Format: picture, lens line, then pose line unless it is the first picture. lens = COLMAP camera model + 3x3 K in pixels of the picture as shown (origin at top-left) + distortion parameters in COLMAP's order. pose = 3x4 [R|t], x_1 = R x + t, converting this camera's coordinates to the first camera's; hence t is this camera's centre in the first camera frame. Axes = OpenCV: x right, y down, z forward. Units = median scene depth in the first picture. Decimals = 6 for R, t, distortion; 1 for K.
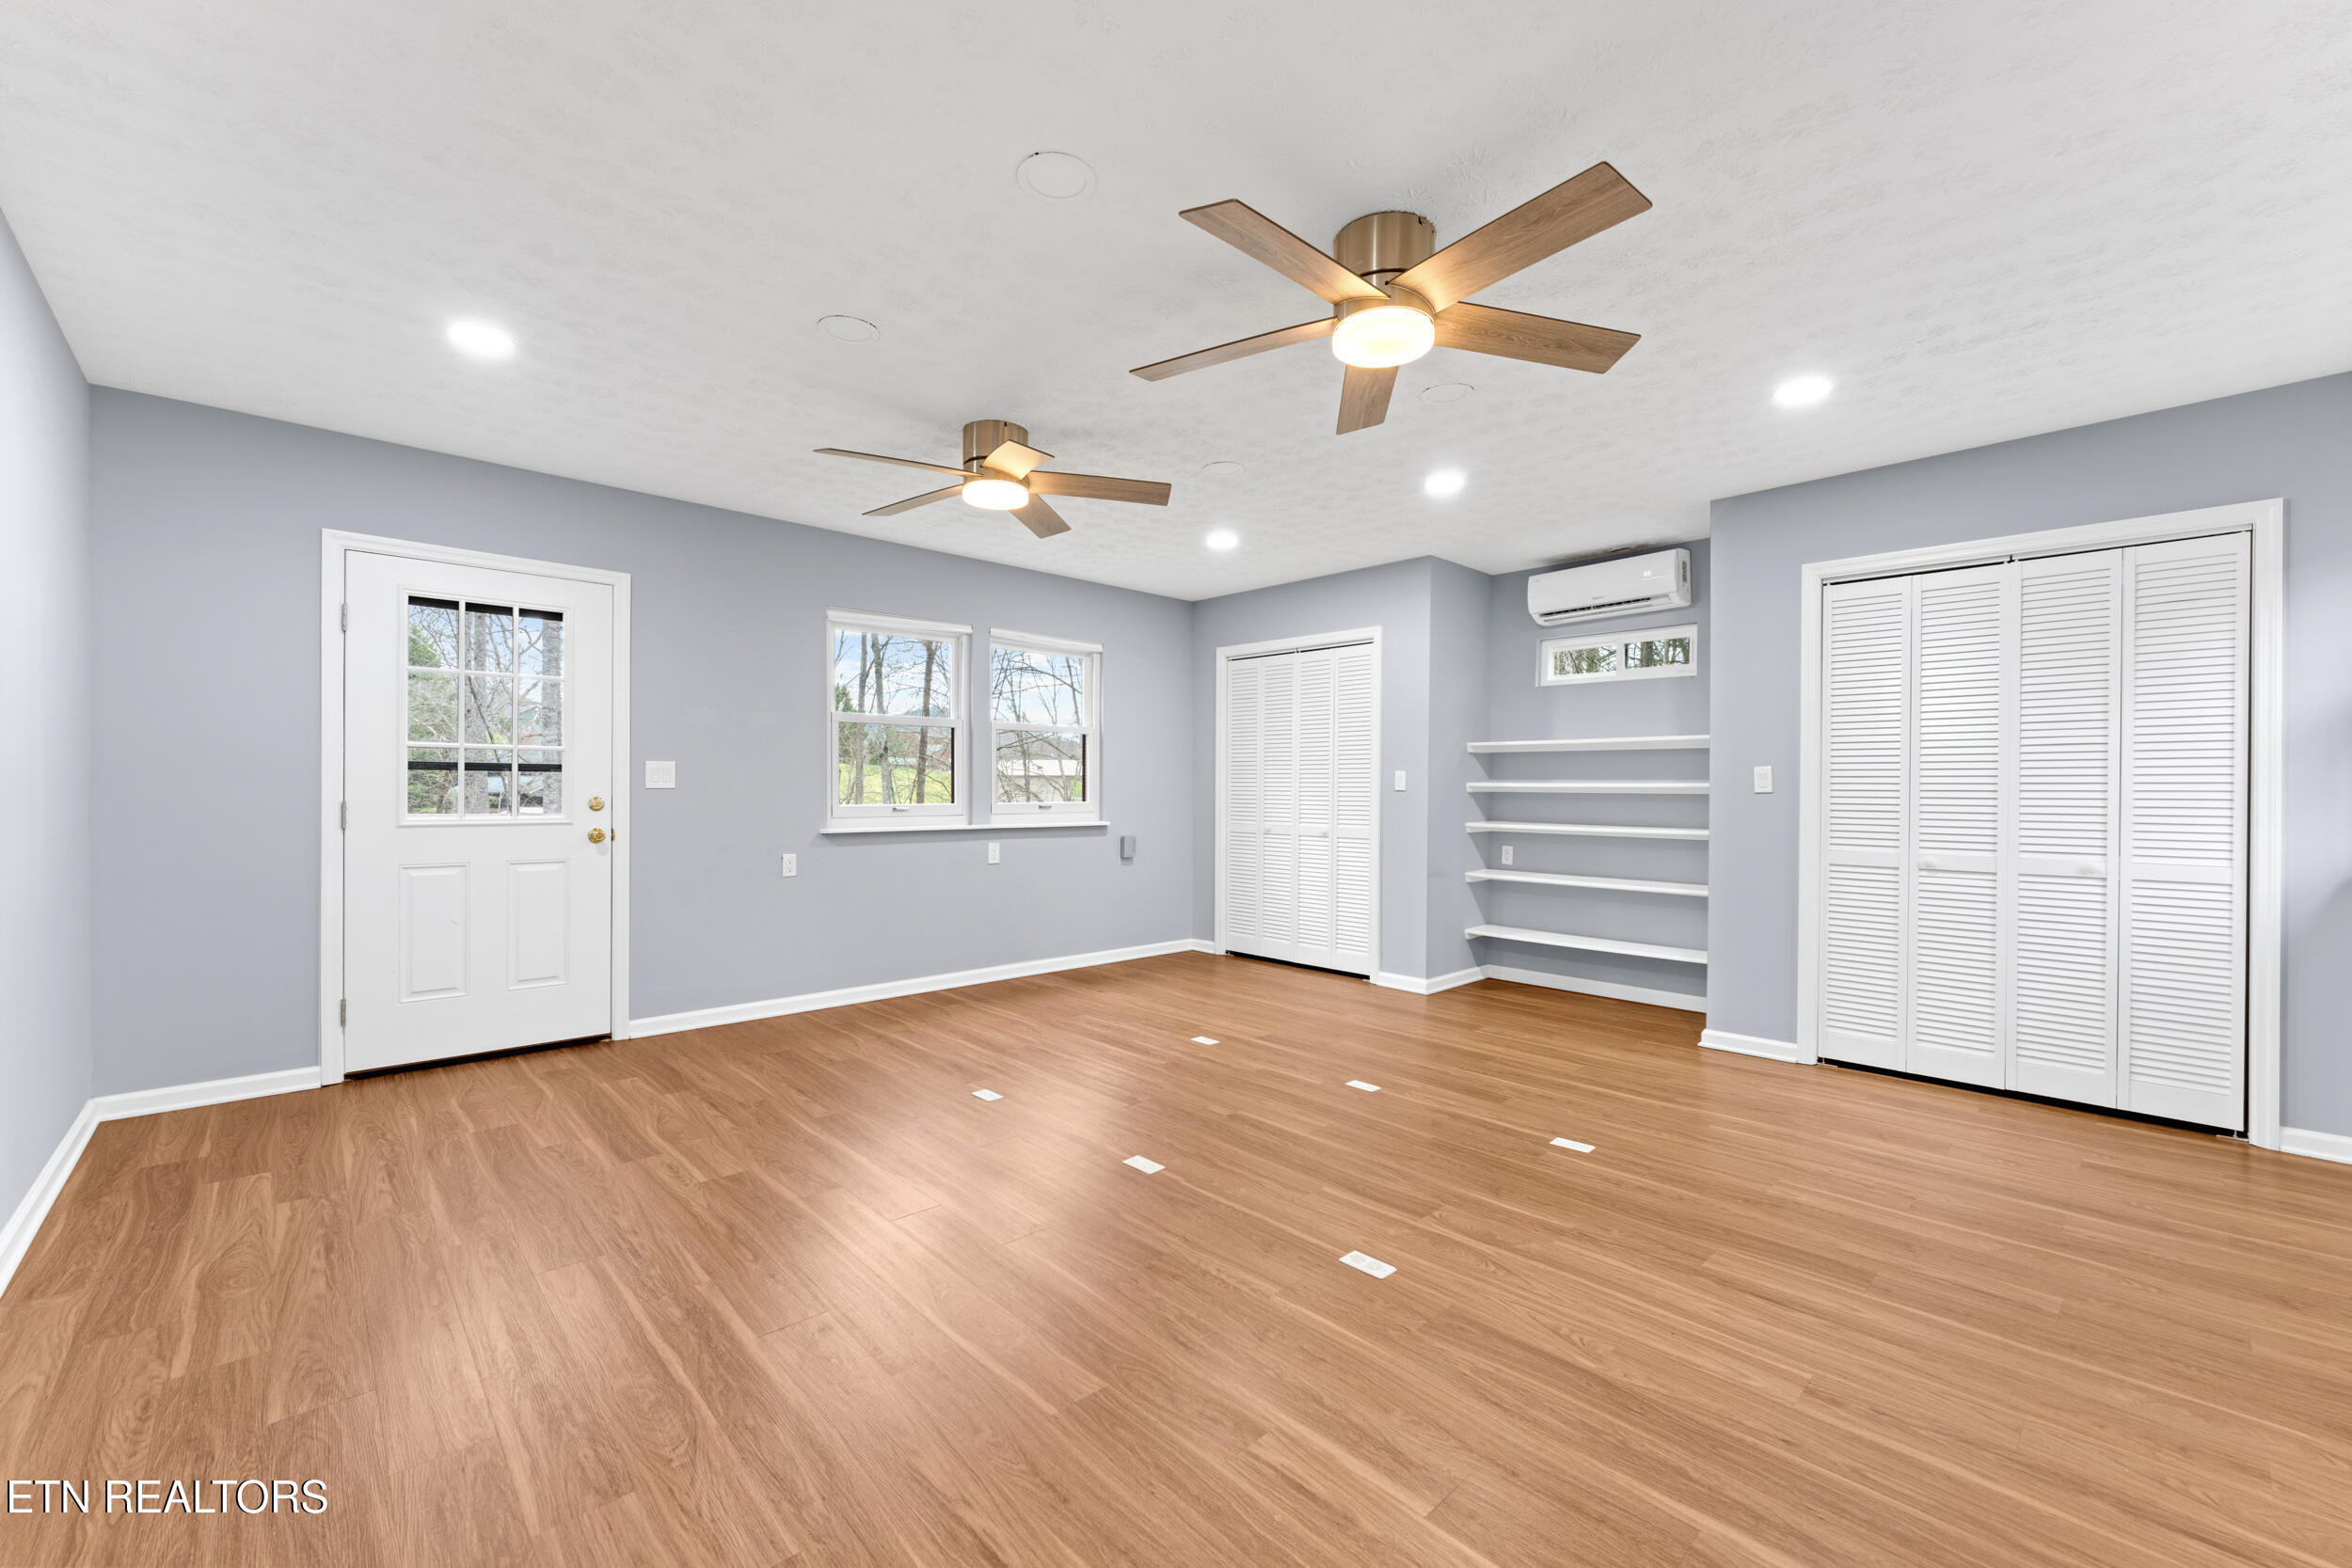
lens RADIAL K [[966.0, 0, 1160.5], [0, 966.0, 790.6], [0, 0, 1]] dist [0.004562, -0.001216]
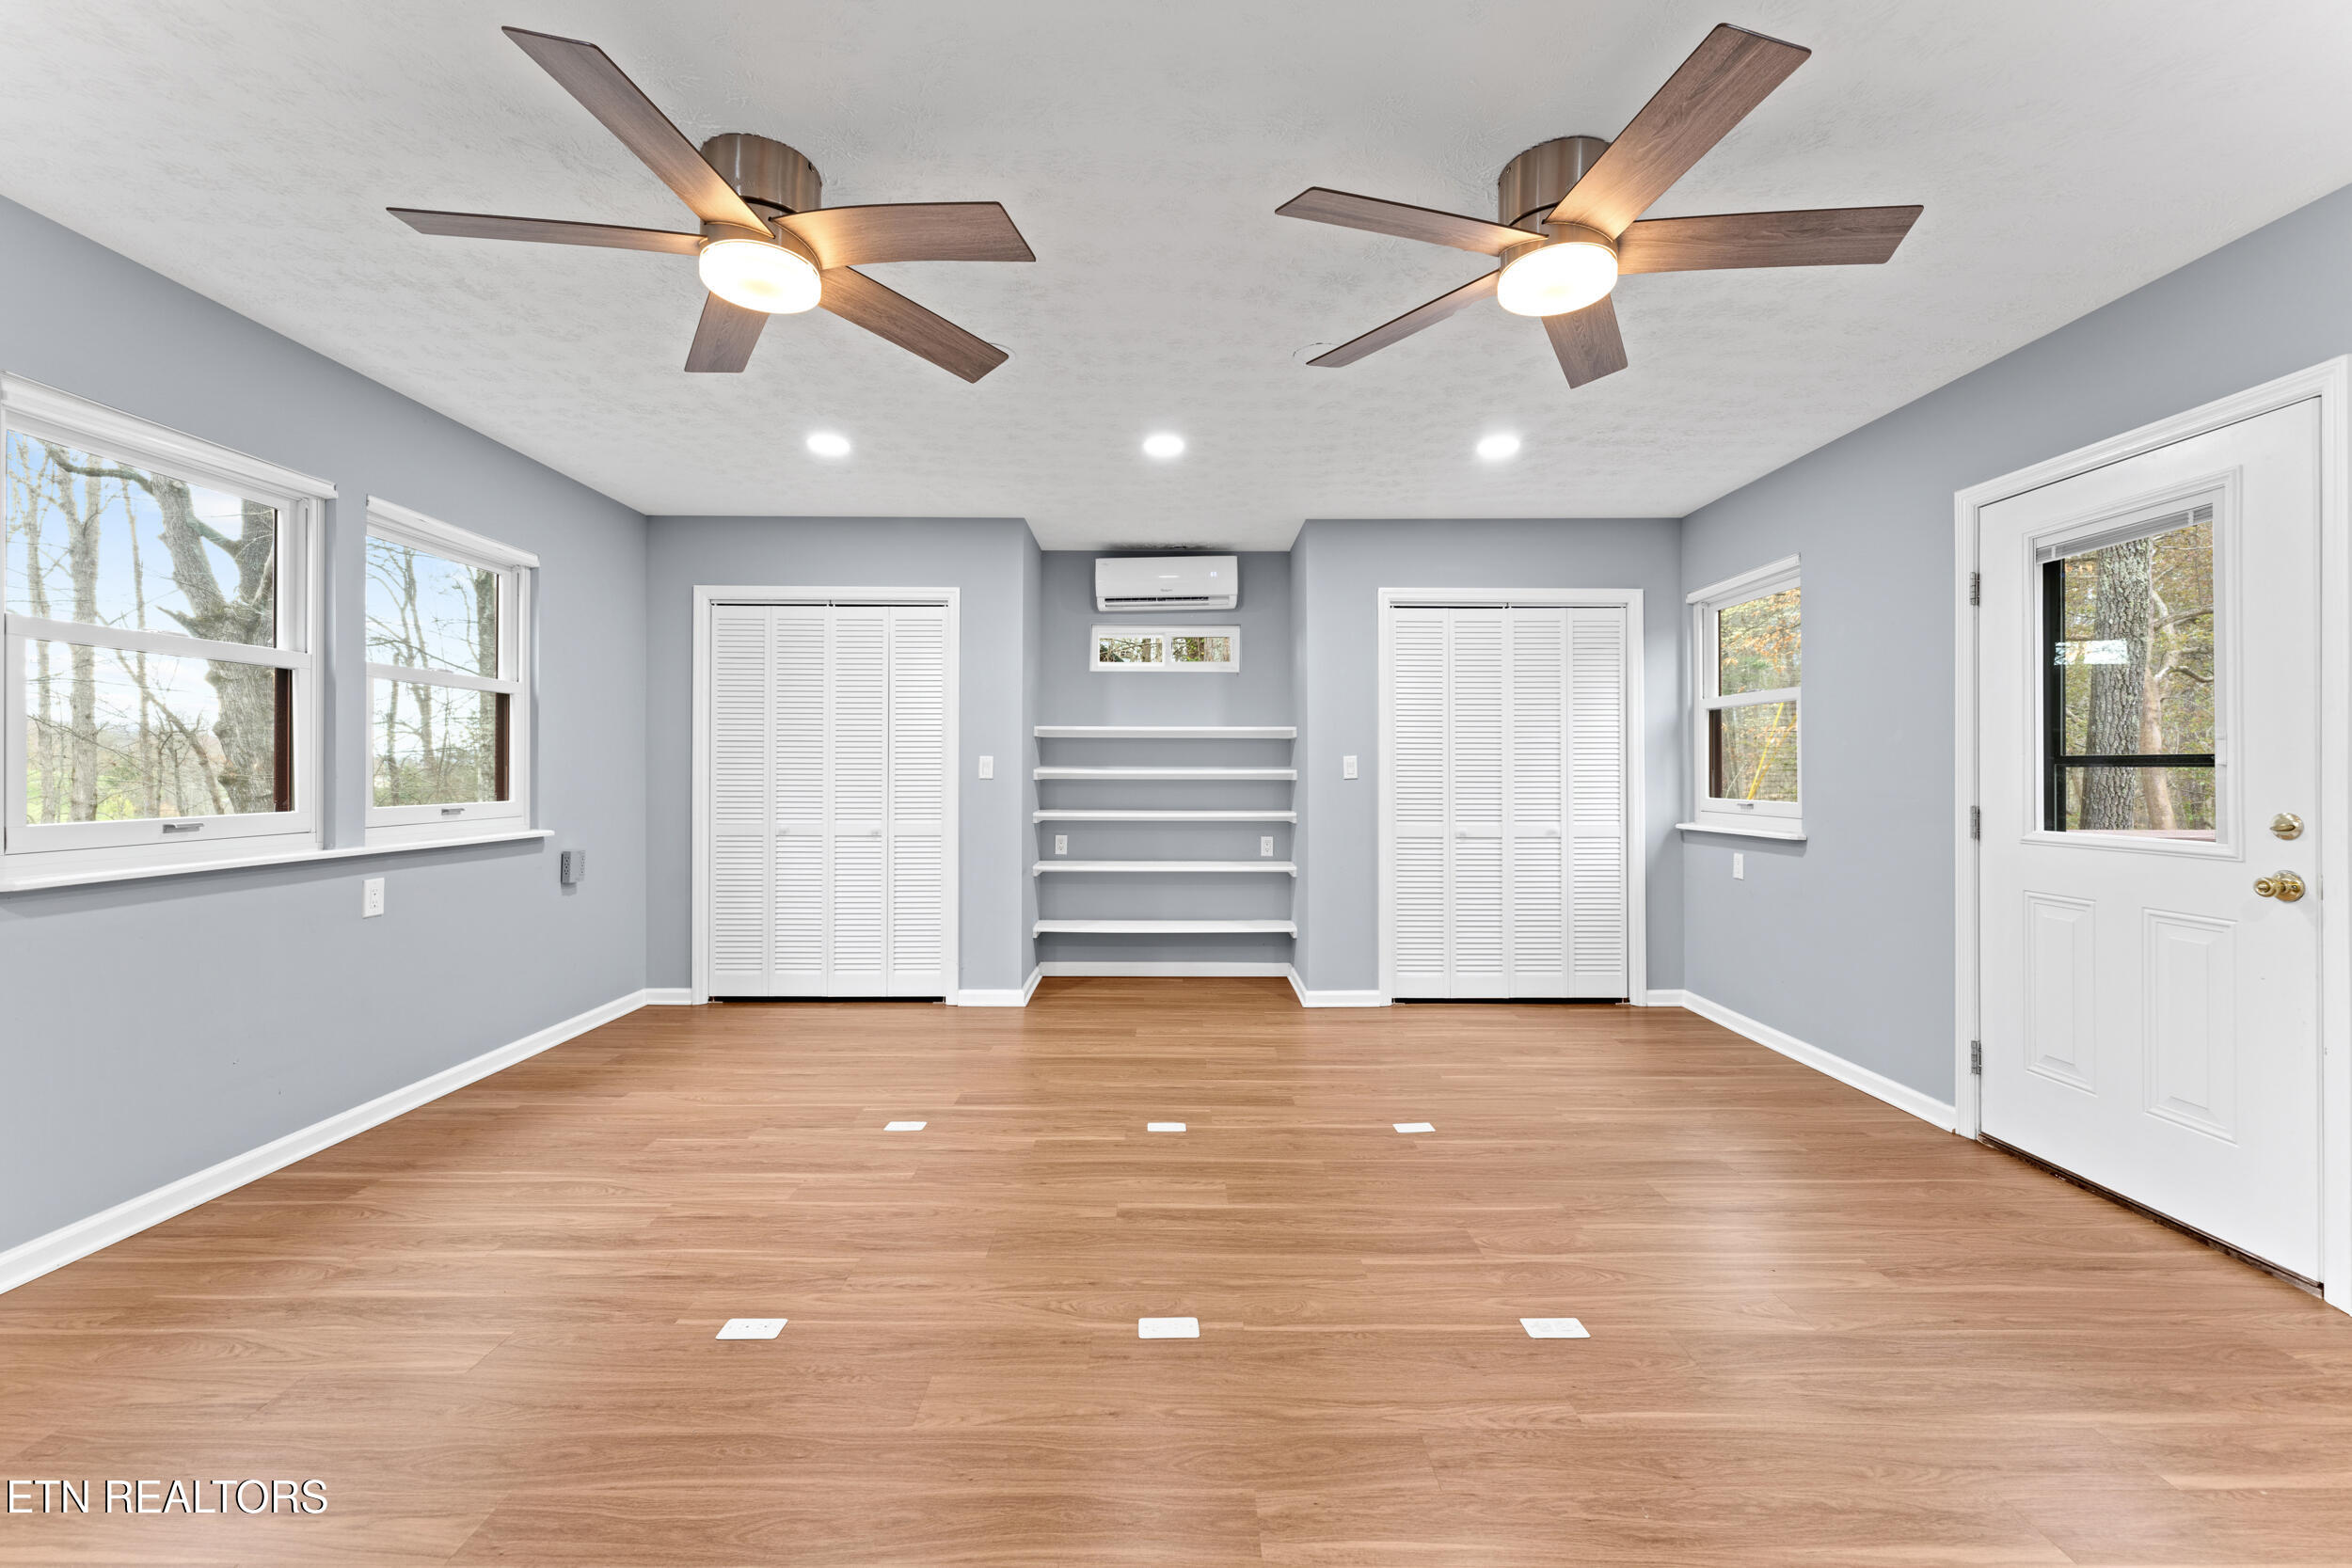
lens RADIAL K [[966.0, 0, 1170.0], [0, 966.0, 766.9], [0, 0, 1]] dist [0.004562, -0.001216]
pose [[0.670996, -0.000987, 0.741460, -0.353026], [0.005068, 0.999982, -0.003255, -0.008974], [-0.741443, 0.005942, 0.670989, 0.352318]]
